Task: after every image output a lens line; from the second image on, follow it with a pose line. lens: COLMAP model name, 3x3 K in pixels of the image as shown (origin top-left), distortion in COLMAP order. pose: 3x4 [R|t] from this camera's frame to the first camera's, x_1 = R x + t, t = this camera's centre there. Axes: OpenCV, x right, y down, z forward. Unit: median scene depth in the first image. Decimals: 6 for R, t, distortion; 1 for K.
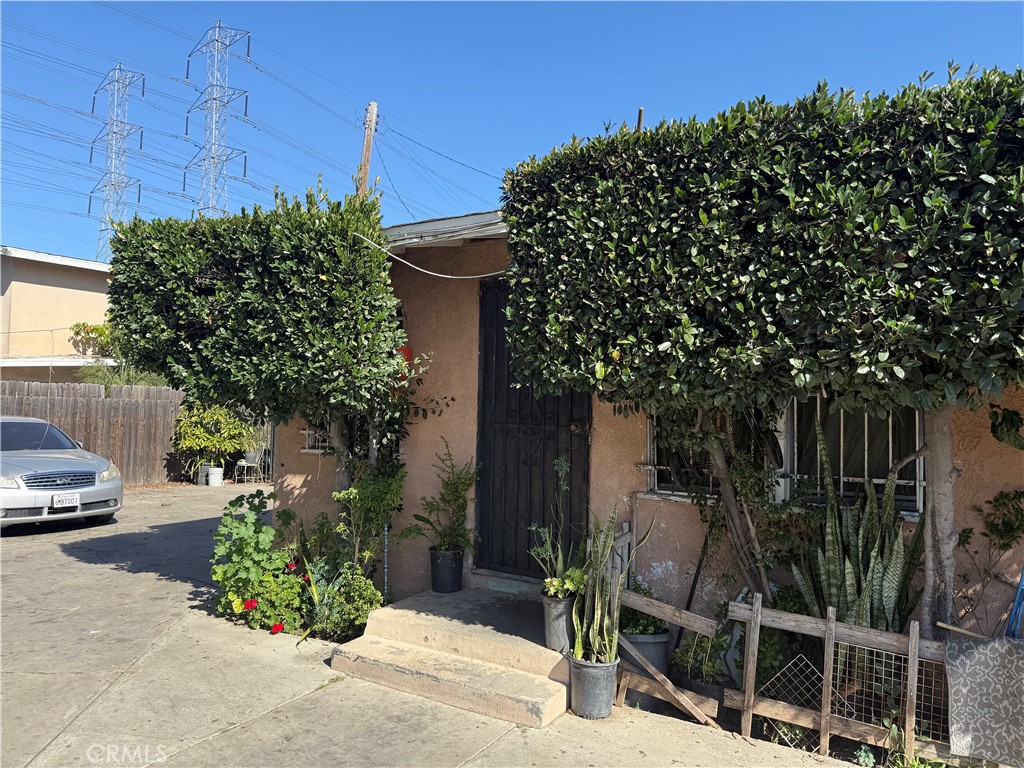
lens RADIAL K [[730.9, 0, 512.0], [0, 730.9, 384.0], [0, 0, 1]] dist [0.007652, -0.007695]
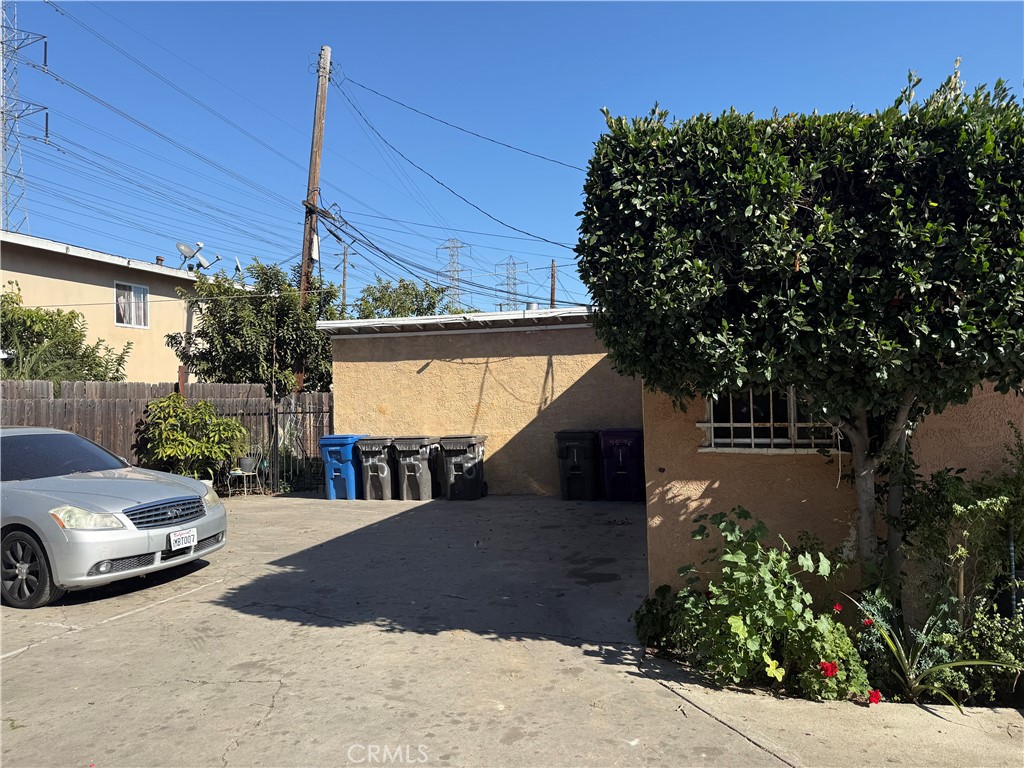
lens RADIAL K [[730.9, 0, 512.0], [0, 730.9, 384.0], [0, 0, 1]] dist [0.007652, -0.007695]
pose [[0.966165, -0.032904, 0.255818, -0.279984], [0.028216, 0.999360, 0.021976, 0.000580], [-0.256377, -0.014014, 0.966475, 0.134841]]
